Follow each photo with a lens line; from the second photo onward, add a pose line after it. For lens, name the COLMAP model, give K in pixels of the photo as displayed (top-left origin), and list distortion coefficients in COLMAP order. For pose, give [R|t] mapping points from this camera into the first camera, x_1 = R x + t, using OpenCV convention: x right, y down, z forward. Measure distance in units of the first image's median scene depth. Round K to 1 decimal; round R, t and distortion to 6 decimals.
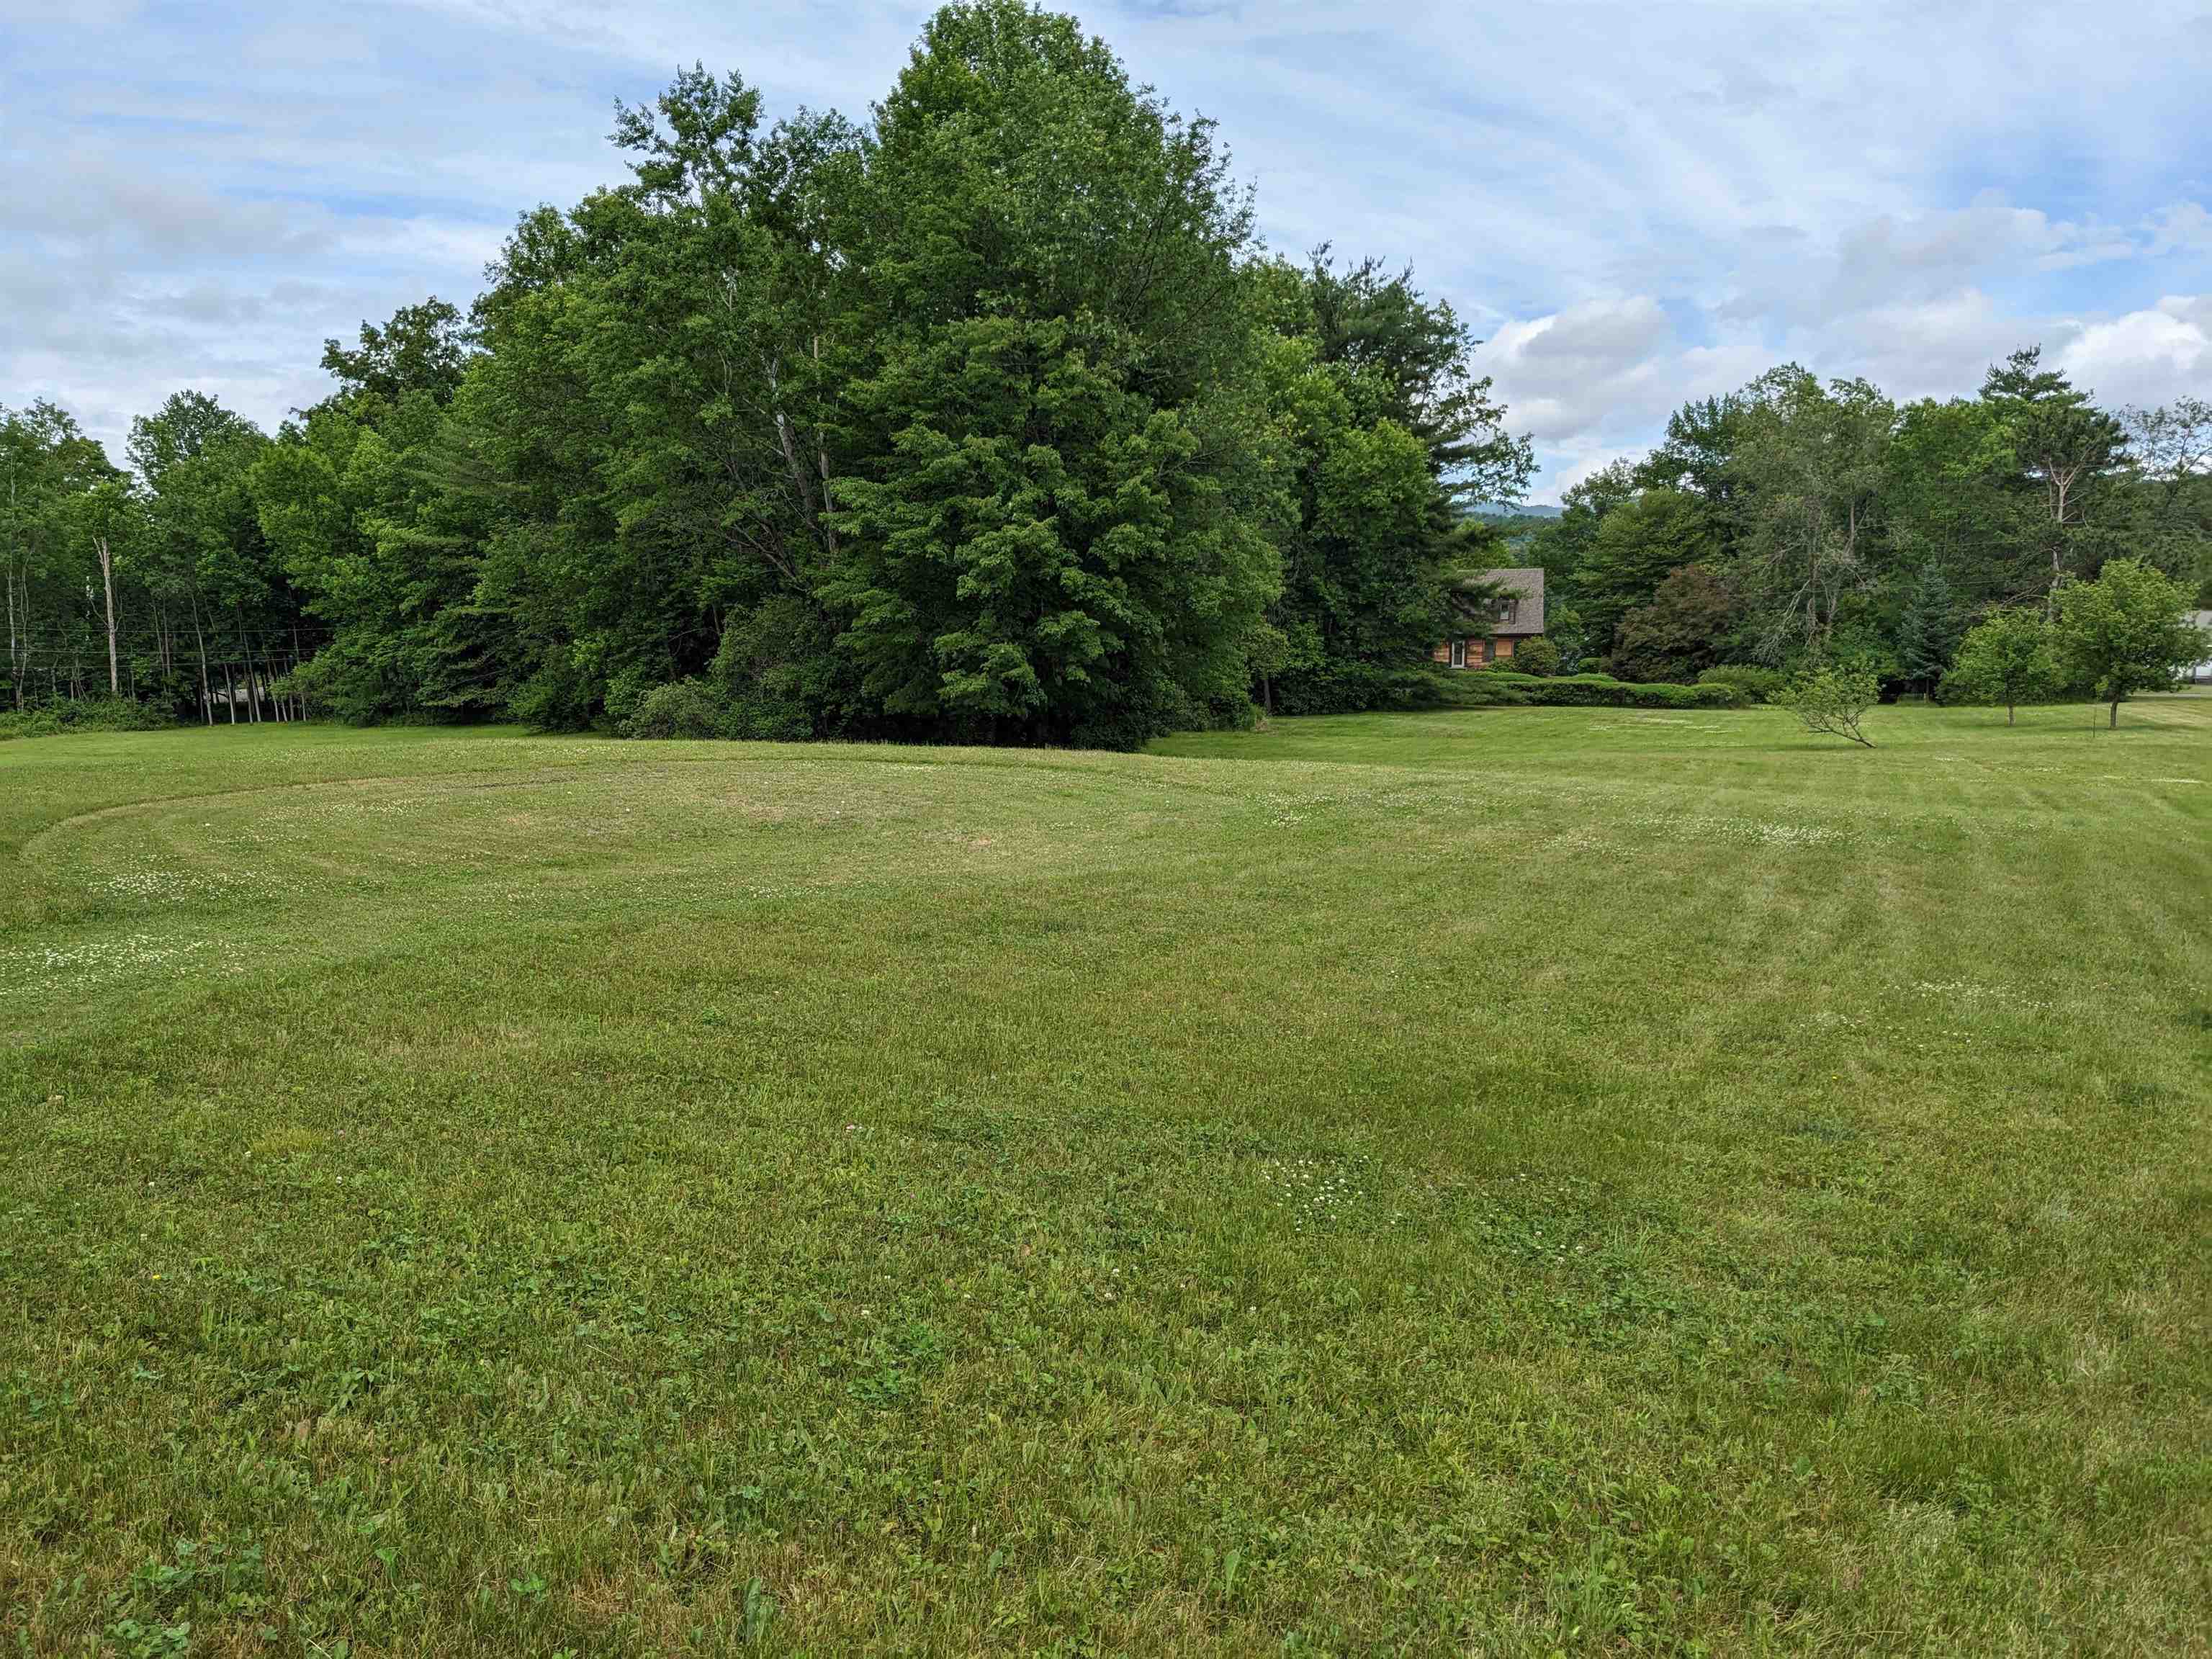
lens RADIAL K [[1725.7, 0, 1106.0], [0, 1725.7, 829.5], [0, 0, 1]] dist [0.051735, -0.075437]
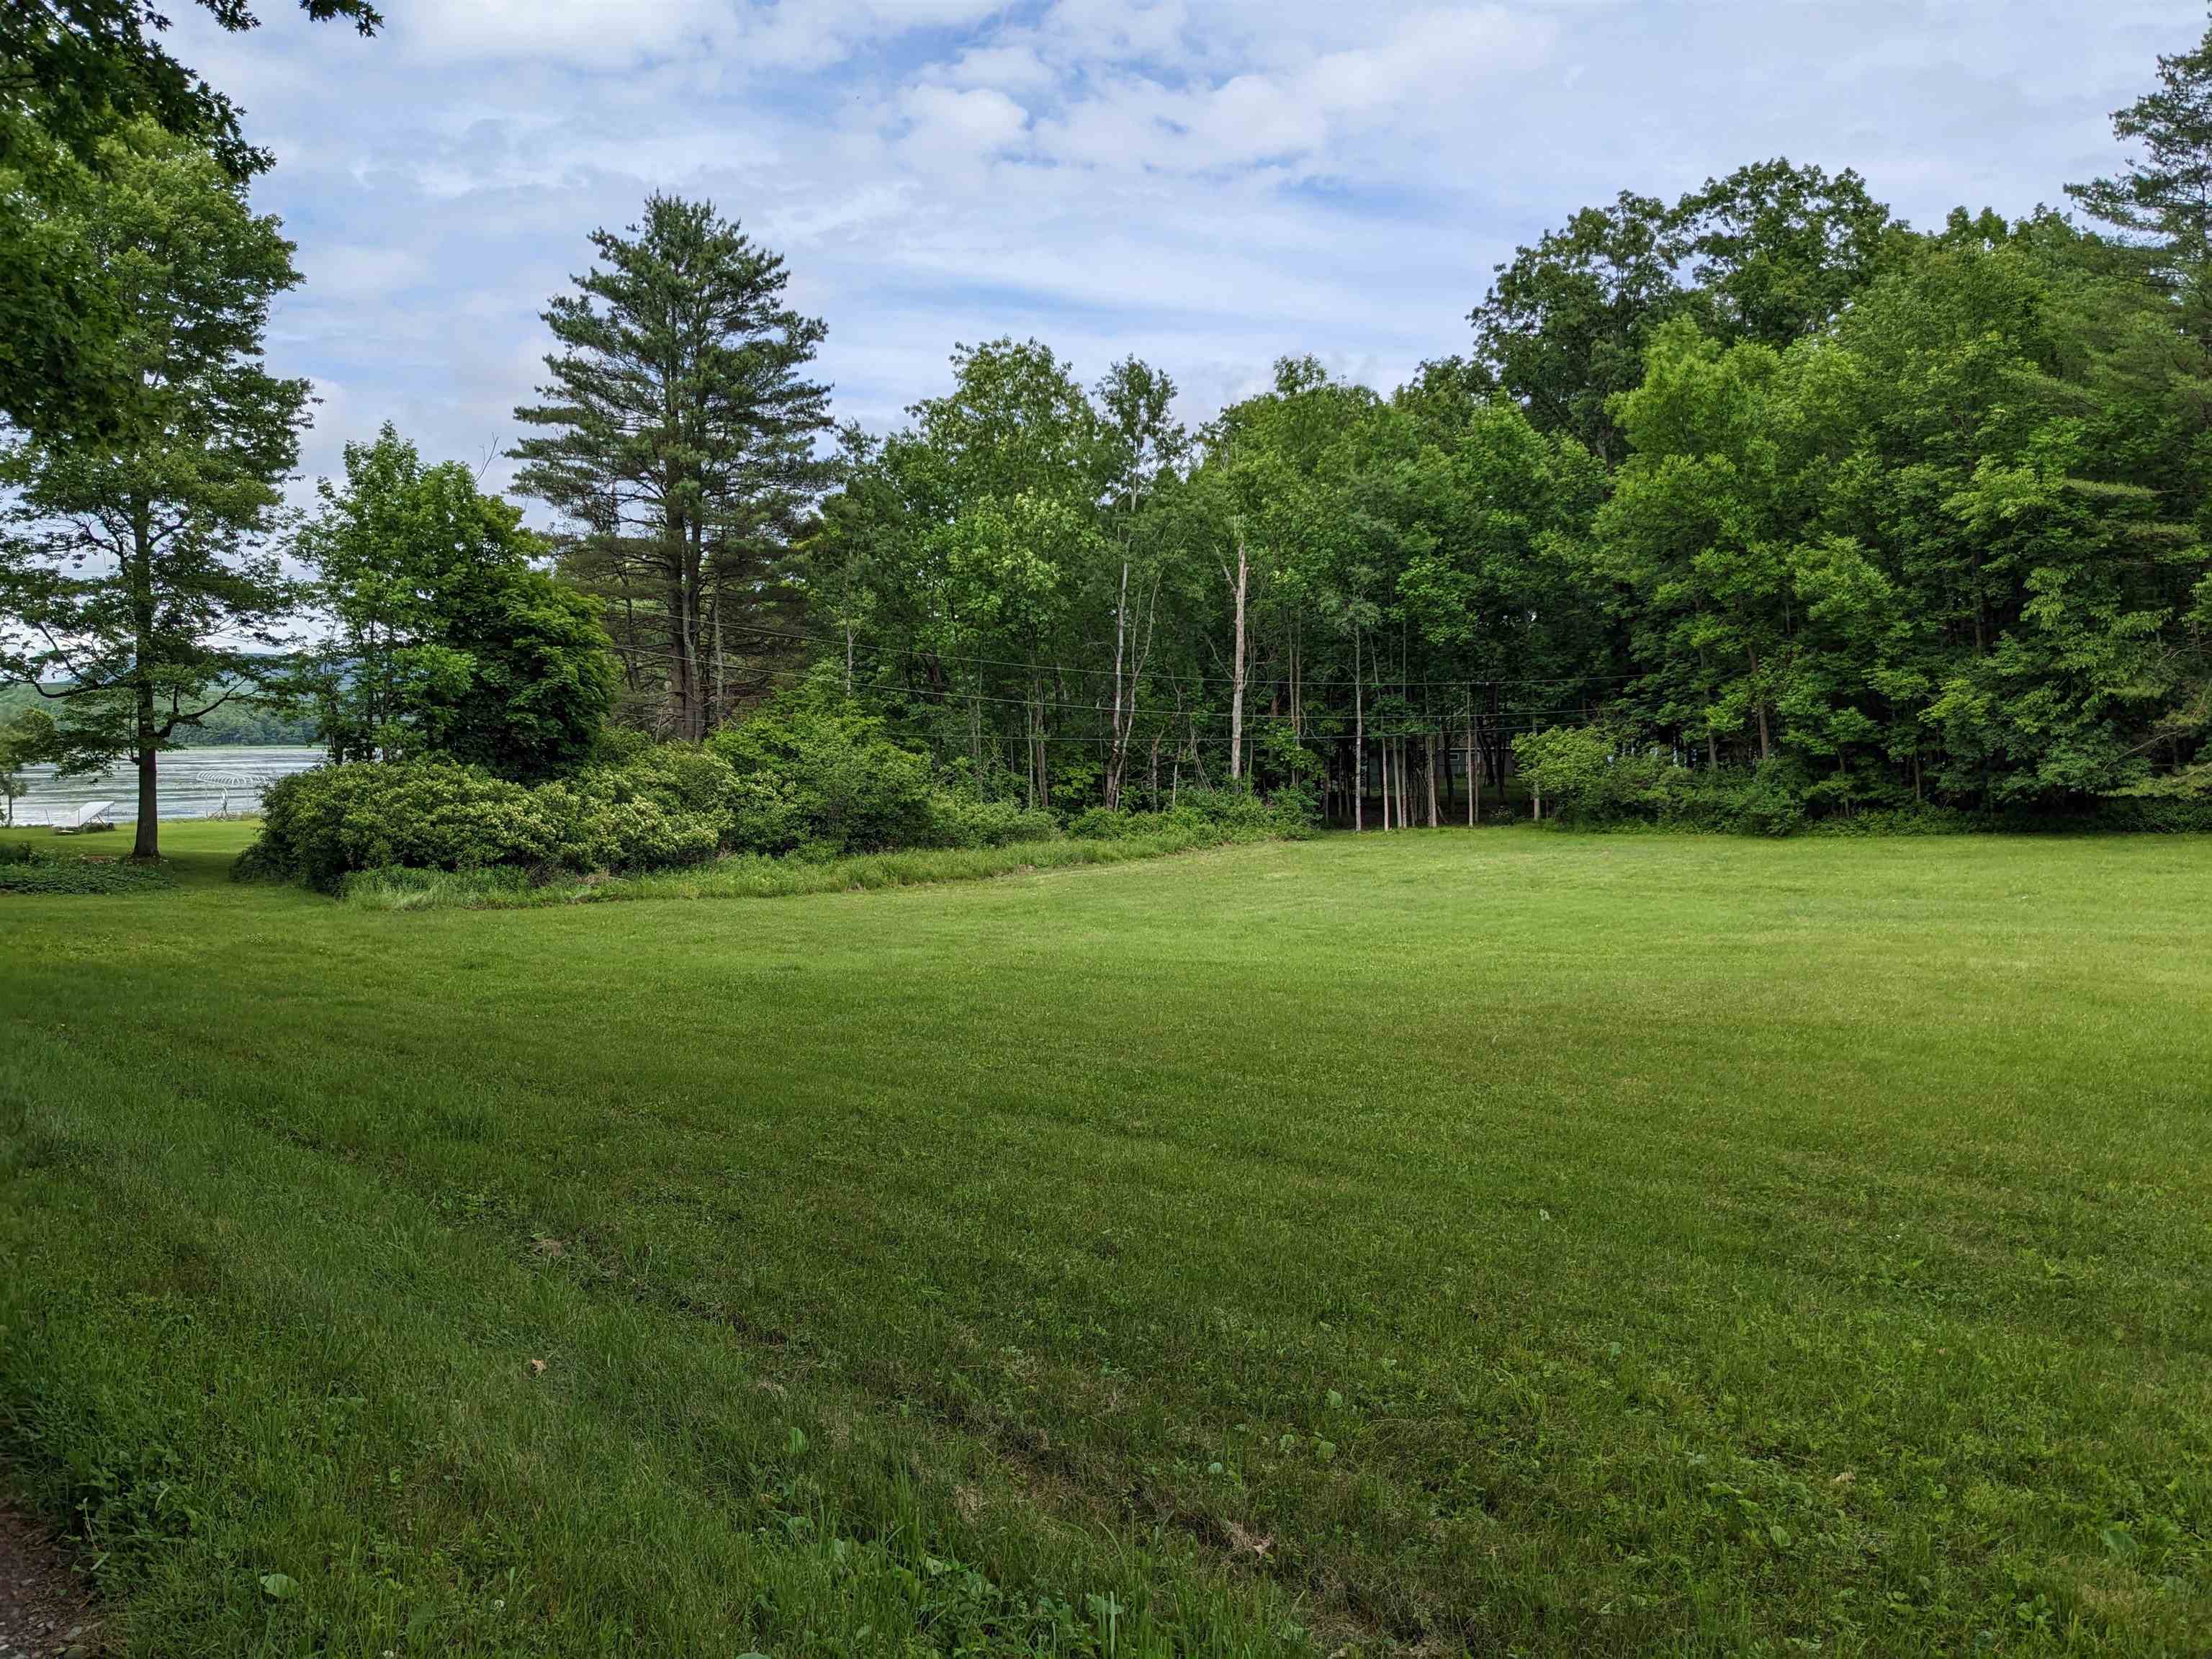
lens RADIAL K [[1725.7, 0, 1106.0], [0, 1725.7, 829.5], [0, 0, 1]] dist [0.051735, -0.075437]
pose [[0.979940, 0.012763, -0.198884, -0.535173], [-0.024640, 0.998050, -0.057358, -0.025049], [0.197764, 0.061108, 0.978343, 0.400327]]
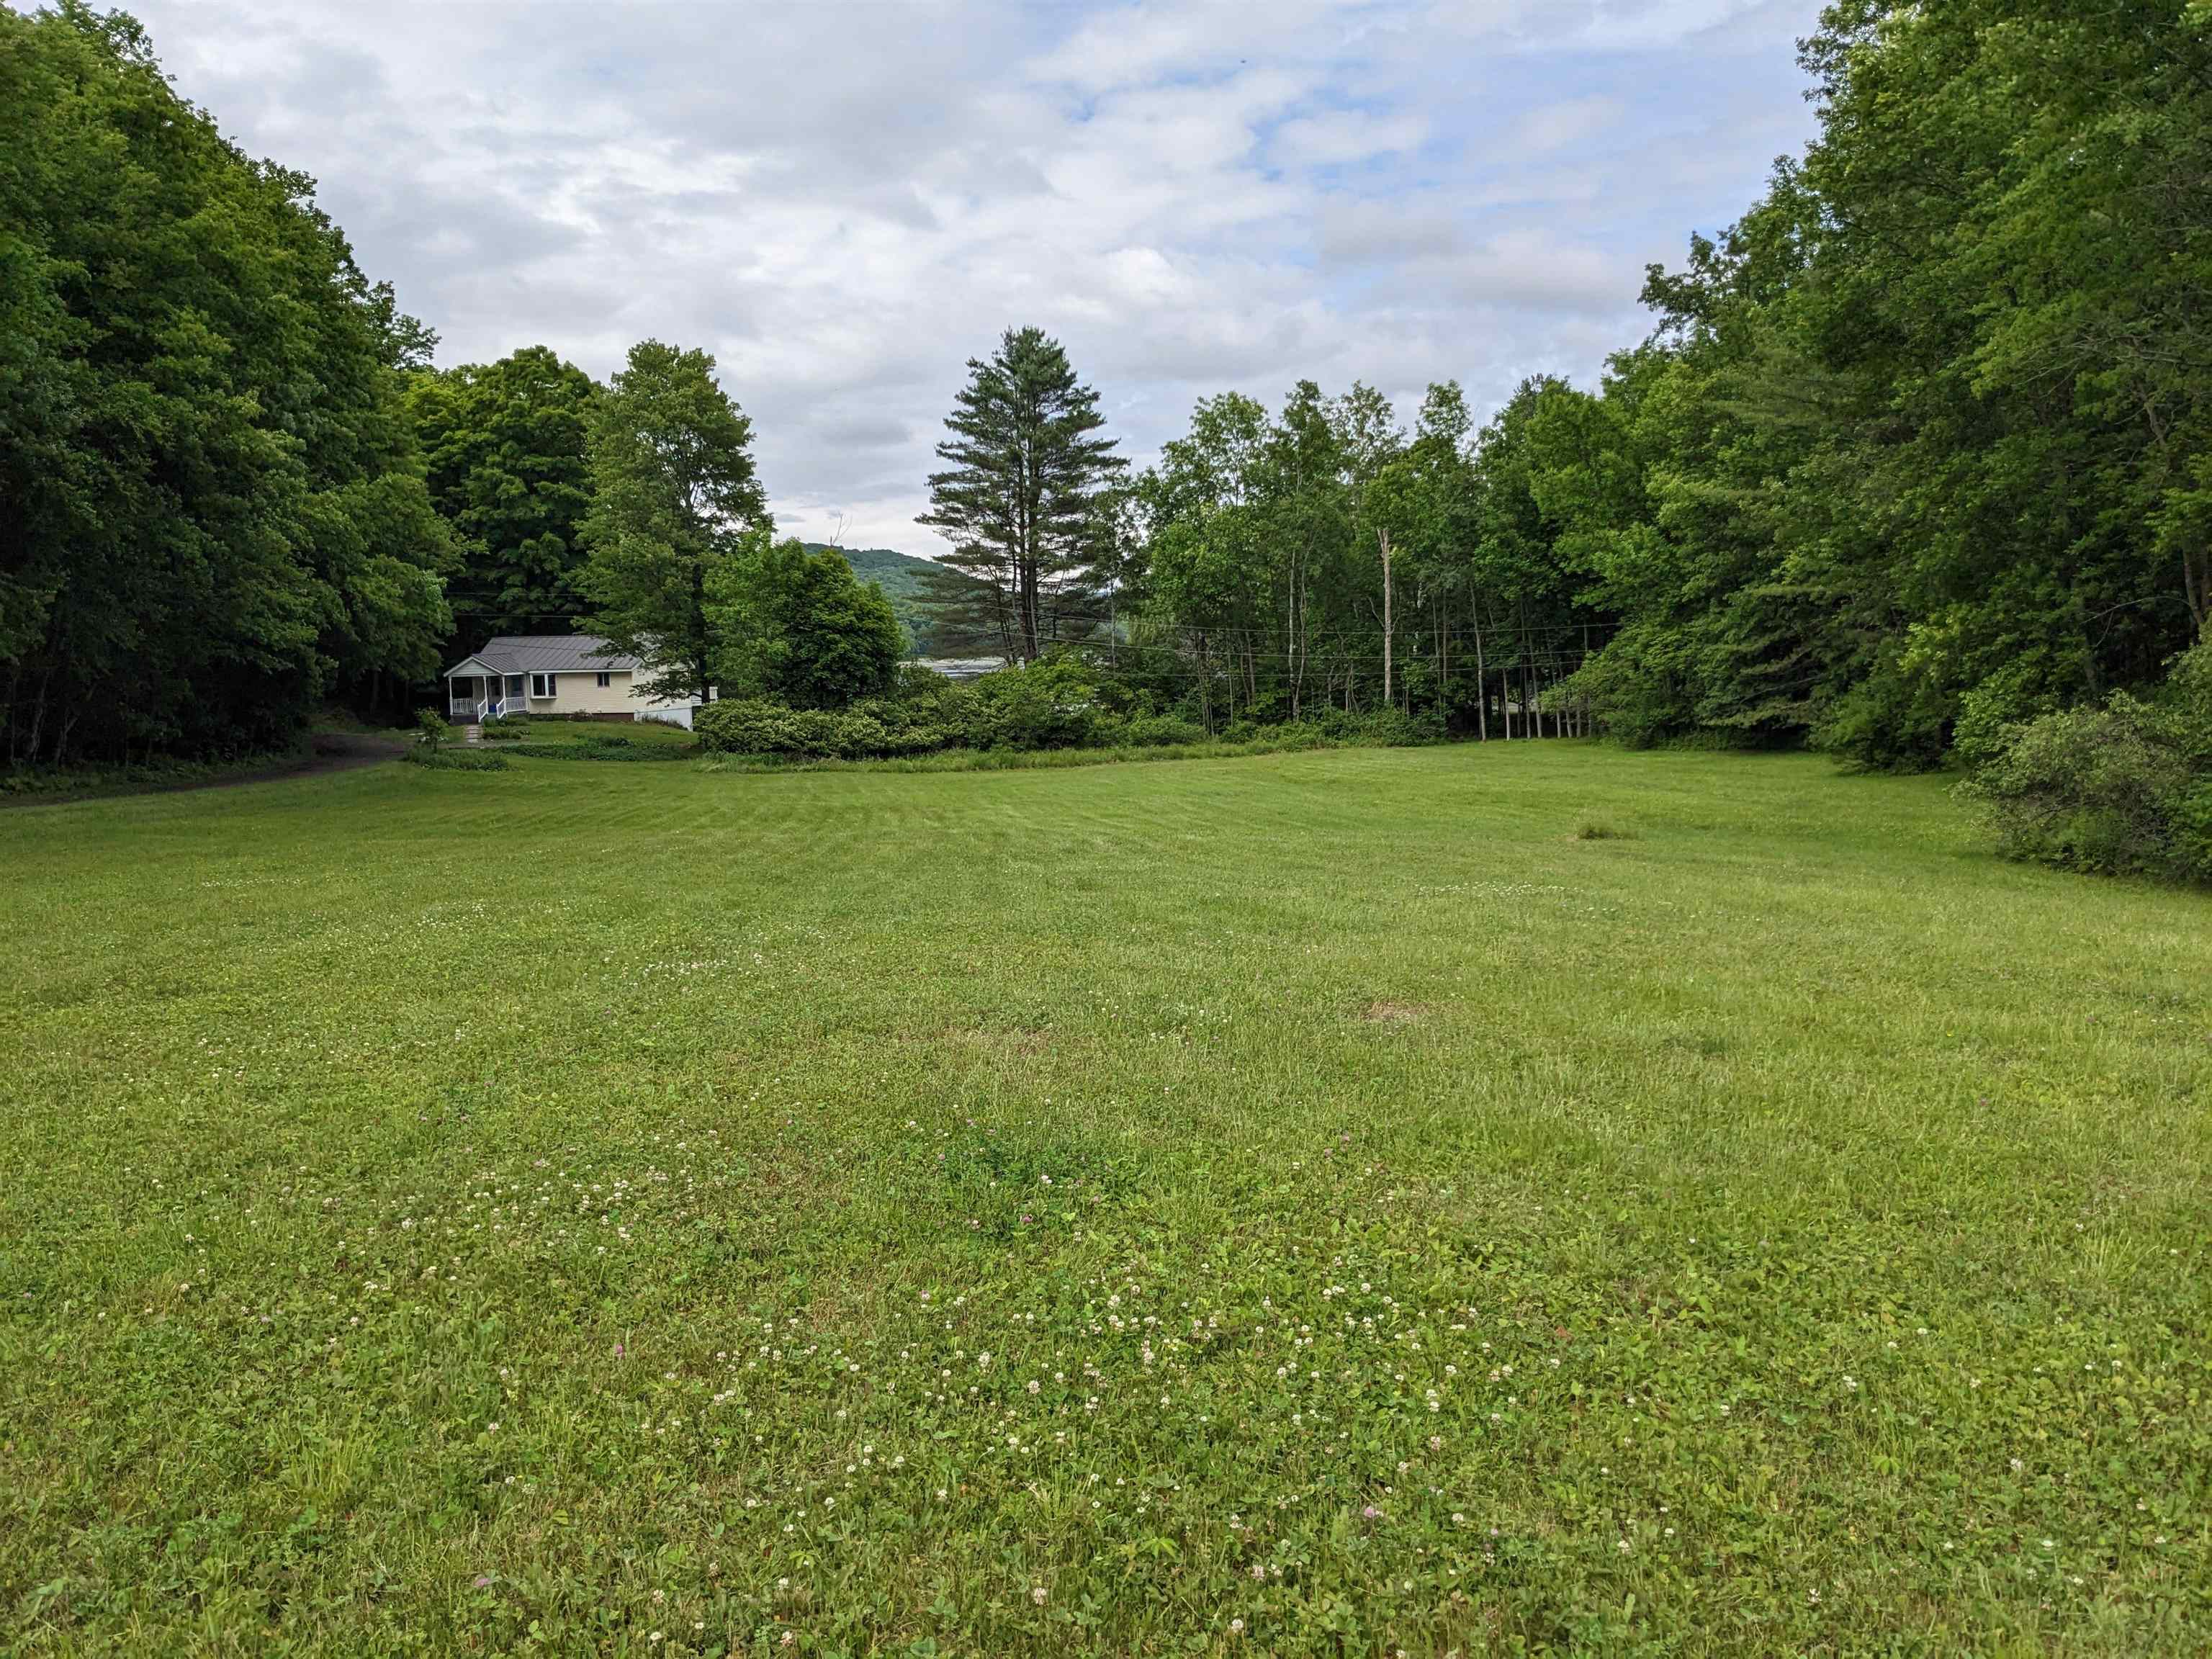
lens RADIAL K [[1725.7, 0, 1106.0], [0, 1725.7, 829.5], [0, 0, 1]] dist [0.051735, -0.075437]
pose [[0.723225, 0.059053, -0.688083, -0.071190], [-0.059804, 0.997950, 0.022787, -0.028405], [0.688018, 0.024670, 0.725274, 0.295166]]
